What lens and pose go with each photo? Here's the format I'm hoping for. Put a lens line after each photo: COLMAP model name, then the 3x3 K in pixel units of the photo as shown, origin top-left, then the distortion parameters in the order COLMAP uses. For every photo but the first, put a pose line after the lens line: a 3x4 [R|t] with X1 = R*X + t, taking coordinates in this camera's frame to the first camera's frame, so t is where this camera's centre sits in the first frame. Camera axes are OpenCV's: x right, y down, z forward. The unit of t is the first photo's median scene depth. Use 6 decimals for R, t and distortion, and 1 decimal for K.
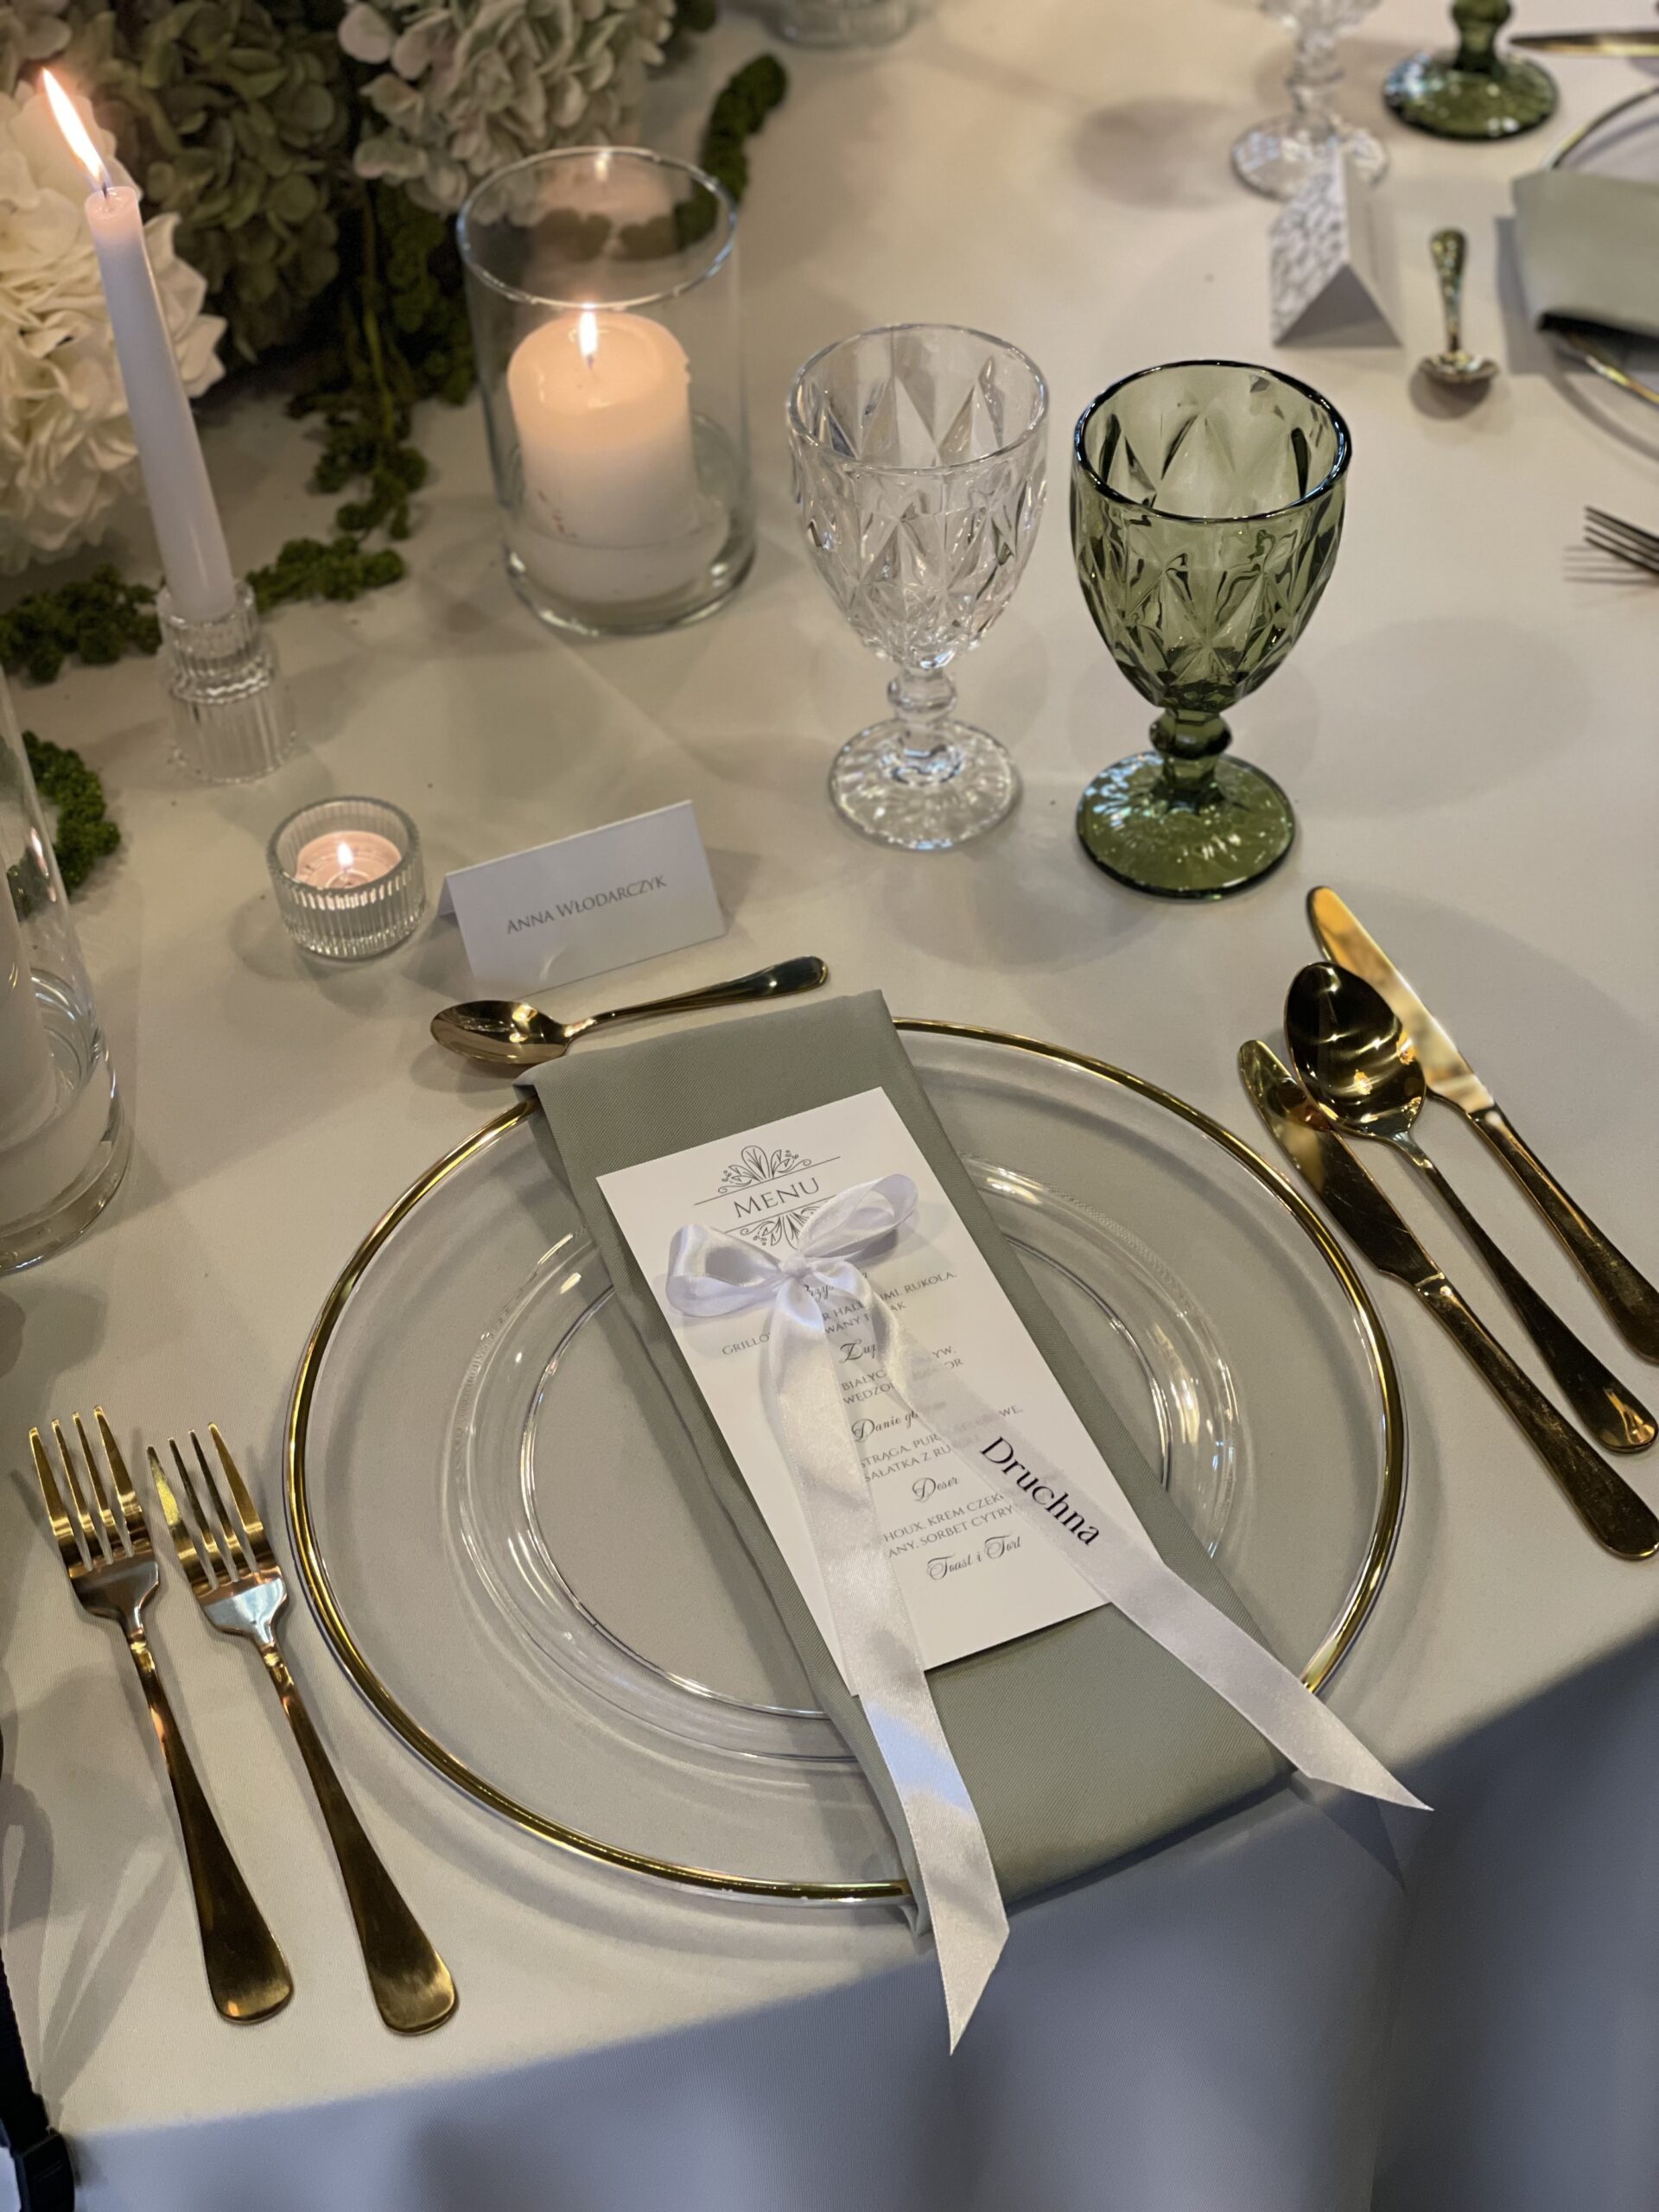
lens RADIAL K [[3271.9, 0, 836.8], [0, 3271.9, 1061.5], [0, 0, 1]] dist [0.118343, 0.000000]
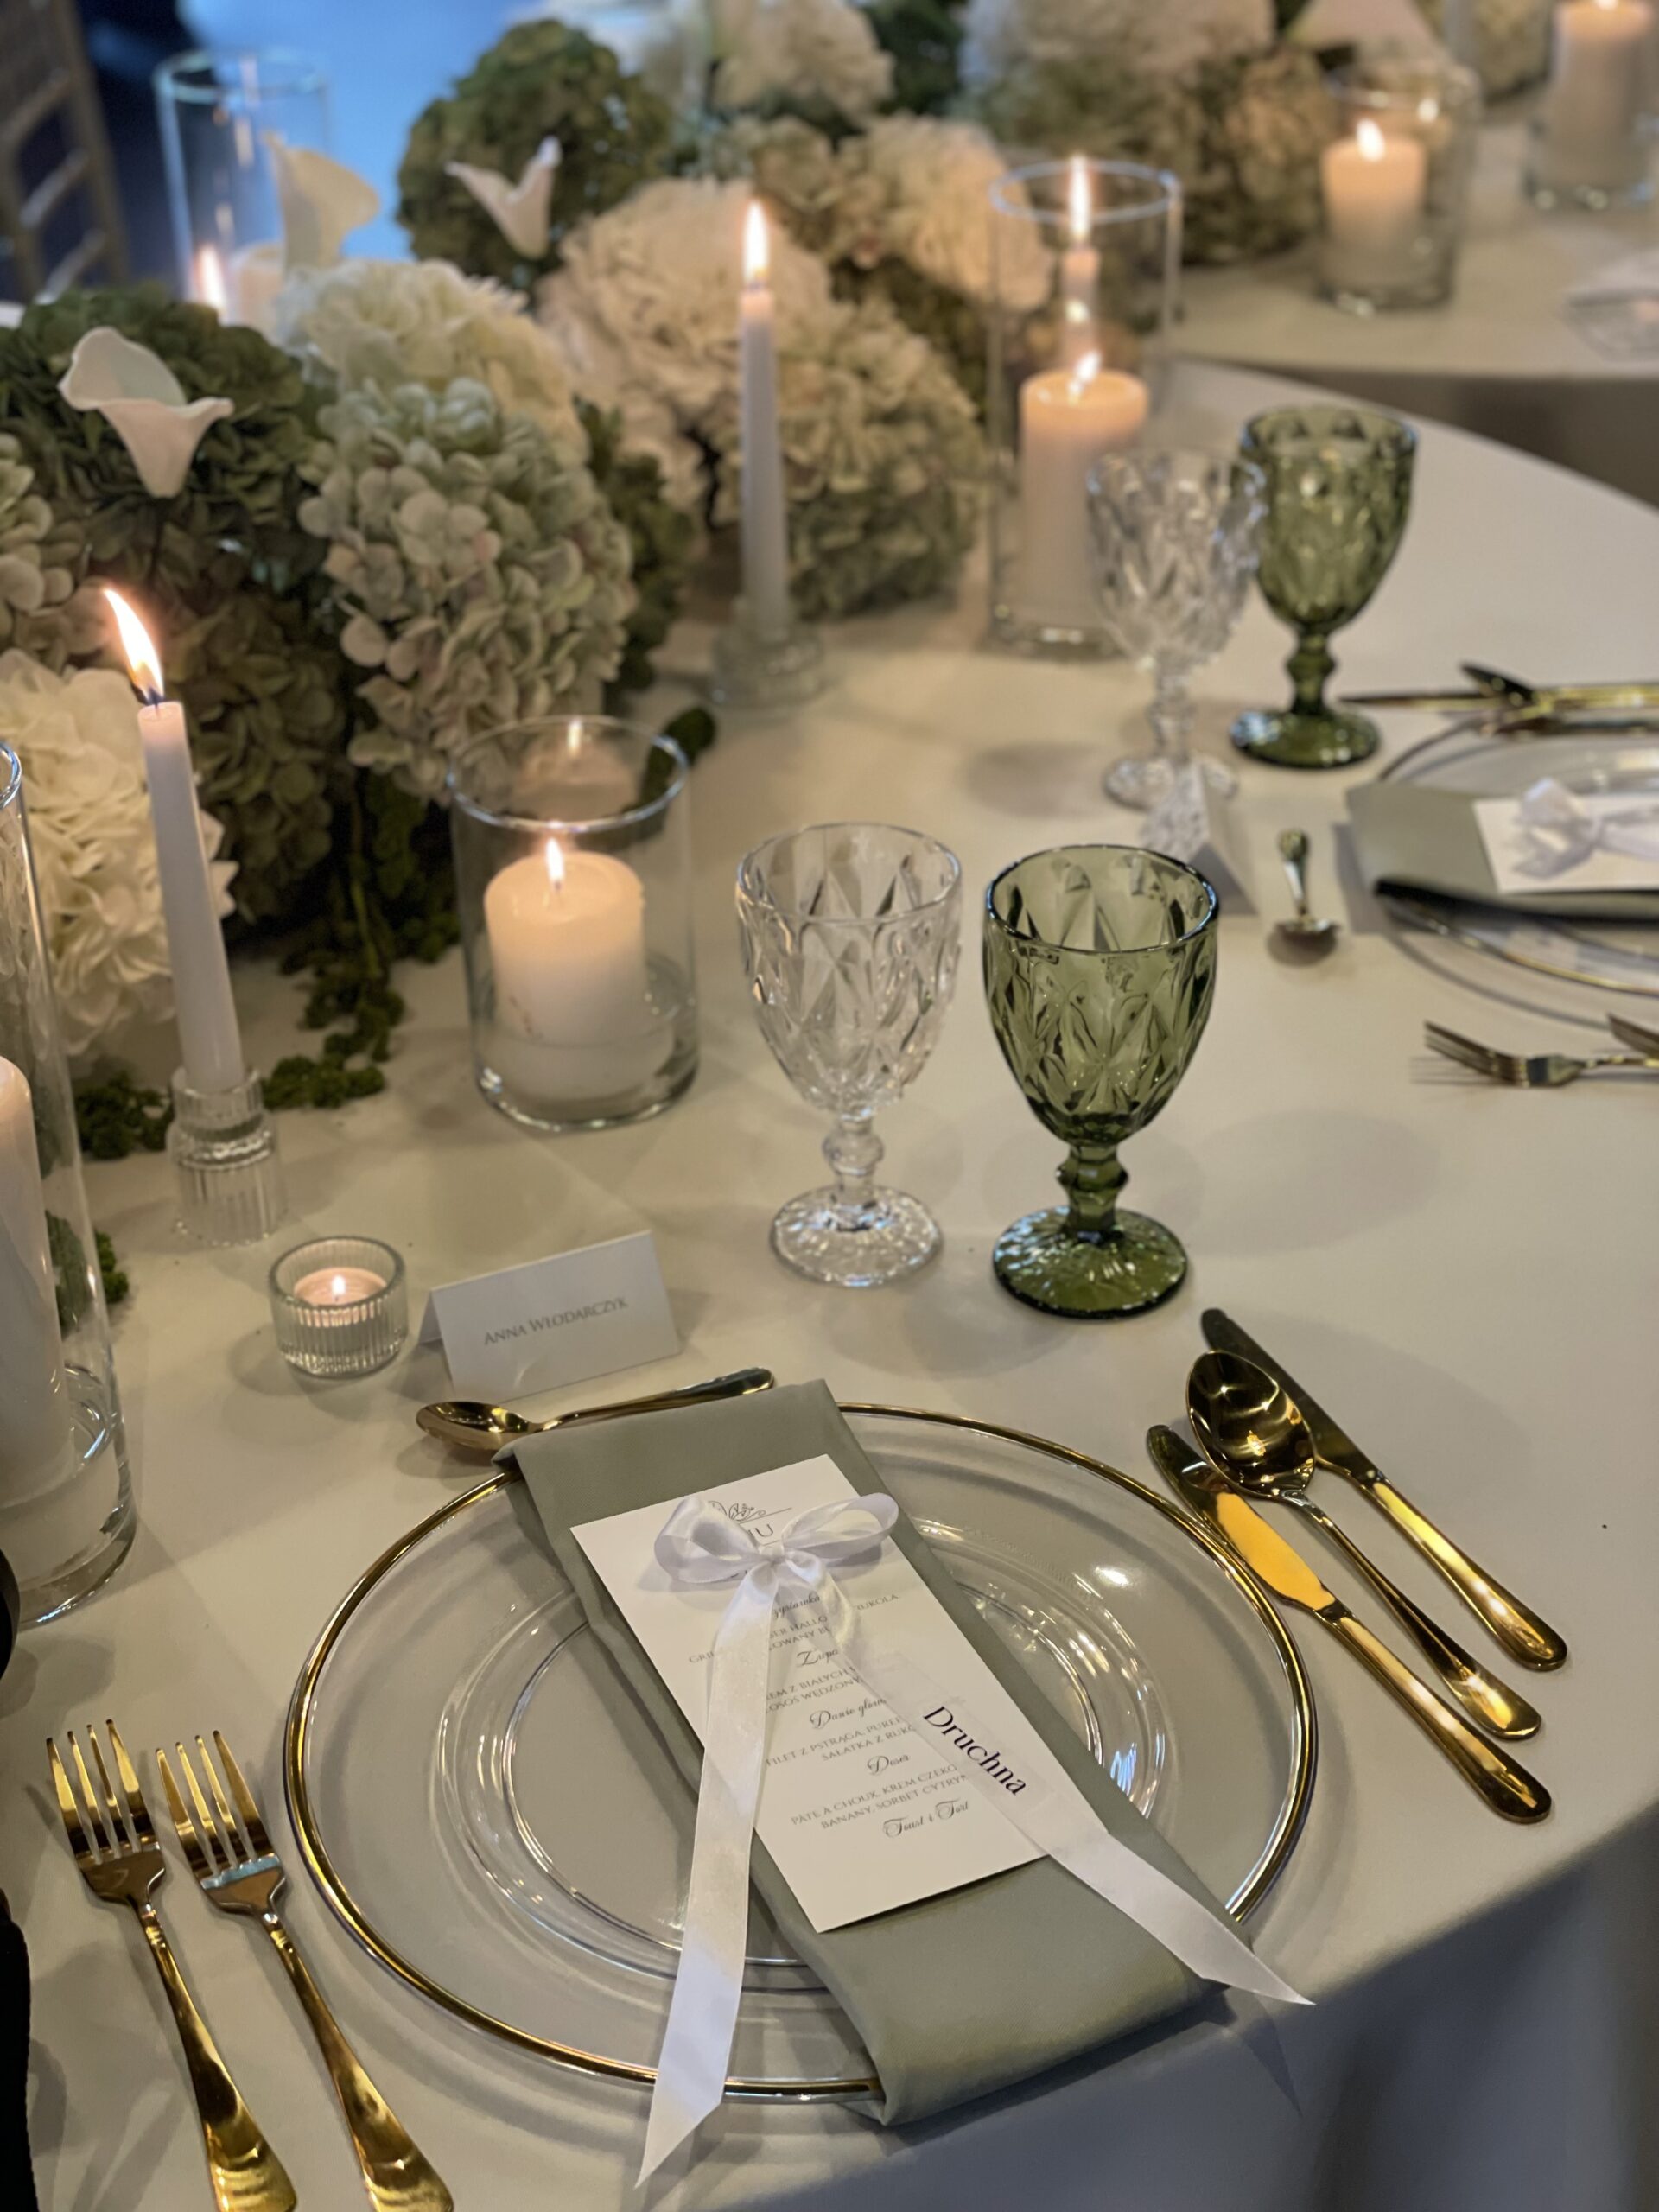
lens RADIAL K [[3271.9, 0, 843.1], [0, 3271.9, 1103.7], [0, 0, 1]] dist [0.118343, 0.000000]
pose [[0.999192, -0.005456, 0.039811, -0.022891], [0.015570, 0.965913, -0.258397, 0.167925], [-0.037044, 0.258808, 0.965218, -0.093176]]
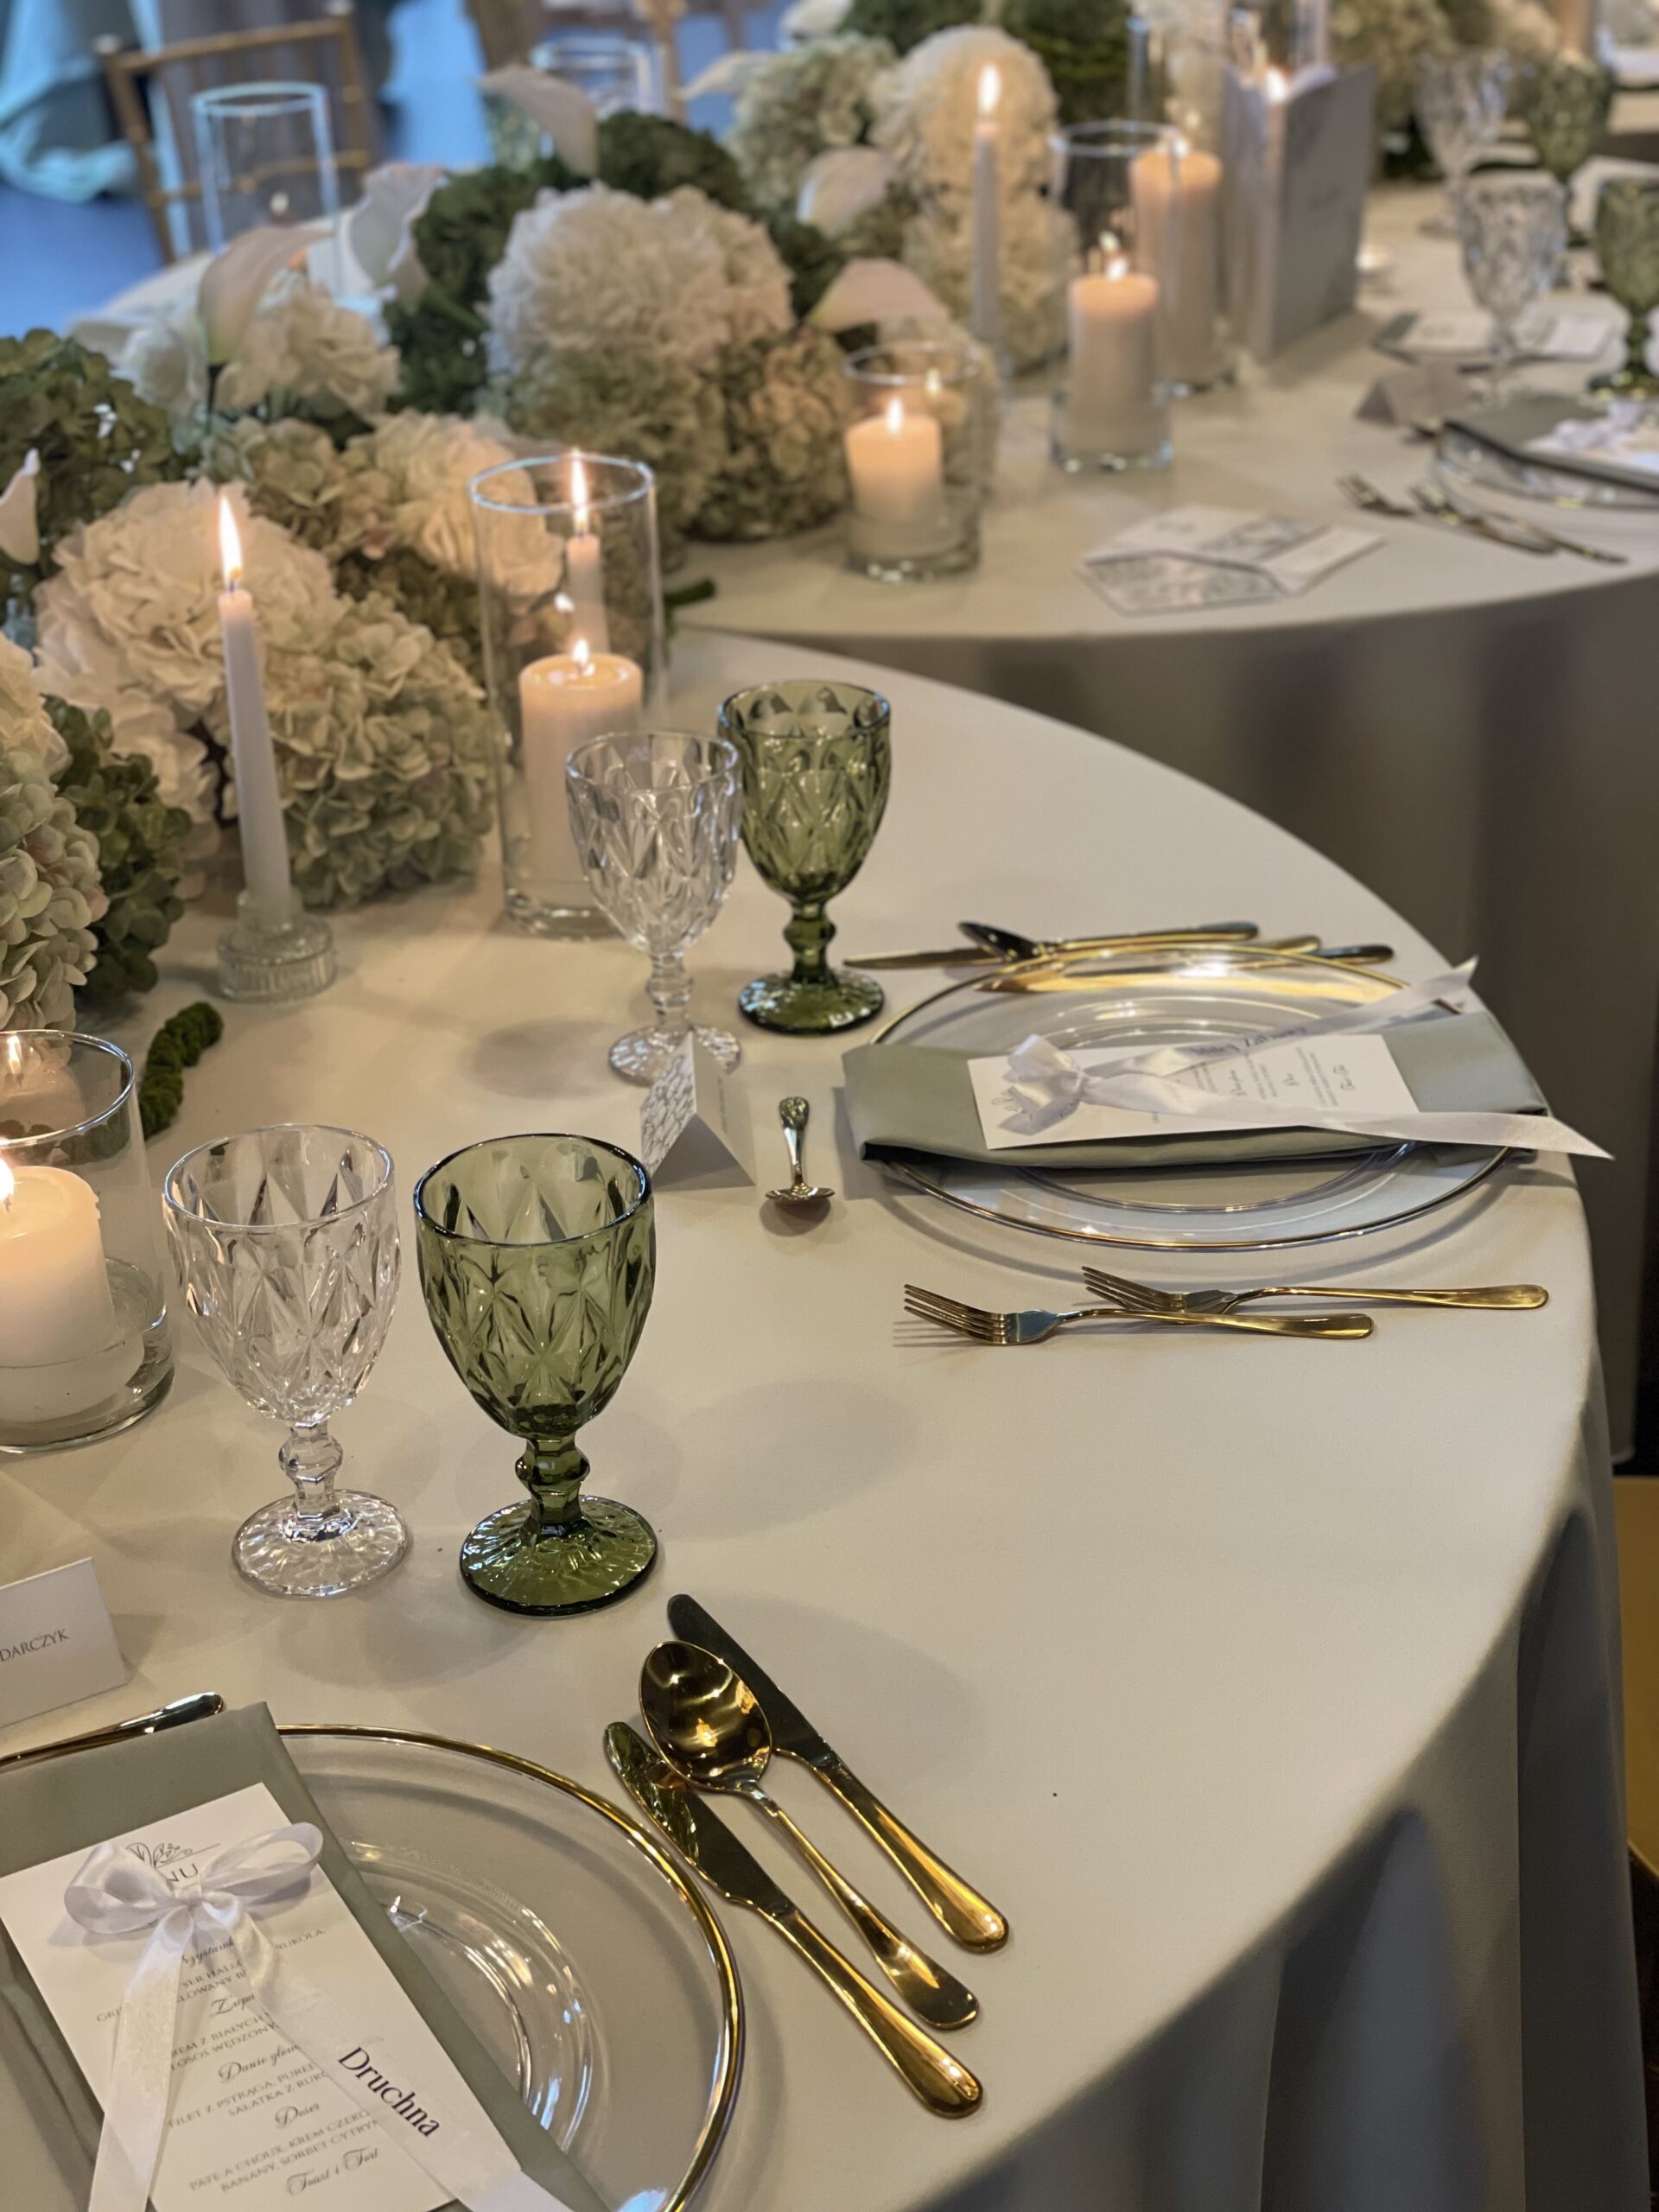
lens RADIAL K [[3271.9, 0, 839.1], [0, 3271.9, 1093.7], [0, 0, 1]] dist [0.118343, 0.000000]
pose [[0.990813, -0.058207, 0.122069, 0.076257], [0.095564, 0.940030, -0.327430, 0.156863], [-0.095690, 0.336088, 0.936957, -0.098280]]
